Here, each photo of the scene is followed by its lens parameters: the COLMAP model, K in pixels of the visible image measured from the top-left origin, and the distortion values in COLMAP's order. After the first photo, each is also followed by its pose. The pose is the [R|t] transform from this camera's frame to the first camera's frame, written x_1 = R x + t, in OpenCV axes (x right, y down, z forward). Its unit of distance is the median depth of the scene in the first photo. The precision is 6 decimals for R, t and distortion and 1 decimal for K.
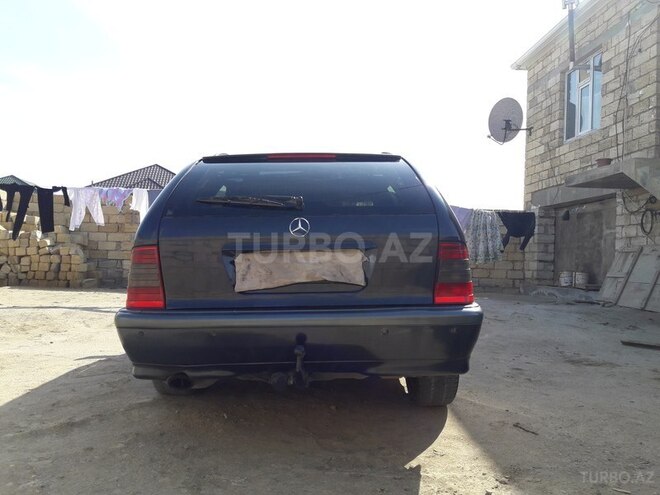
lens RADIAL K [[539.7, 0, 332.1], [0, 539.7, 249.9], [0, 0, 1]] dist [0.059058, -0.101459]
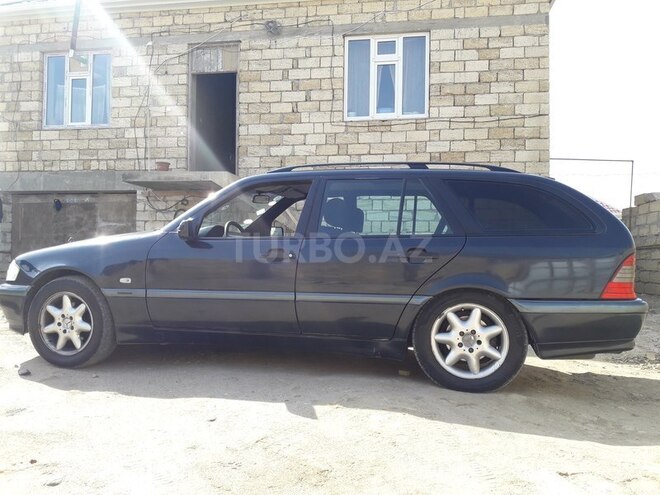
lens RADIAL K [[539.7, 0, 326.3], [0, 539.7, 252.3], [0, 0, 1]] dist [0.059058, -0.101459]
pose [[0.243751, -0.010853, 0.969777, -0.496144], [-0.020036, 0.999668, 0.016224, -0.005367], [-0.969631, -0.023385, 0.243452, 0.373356]]
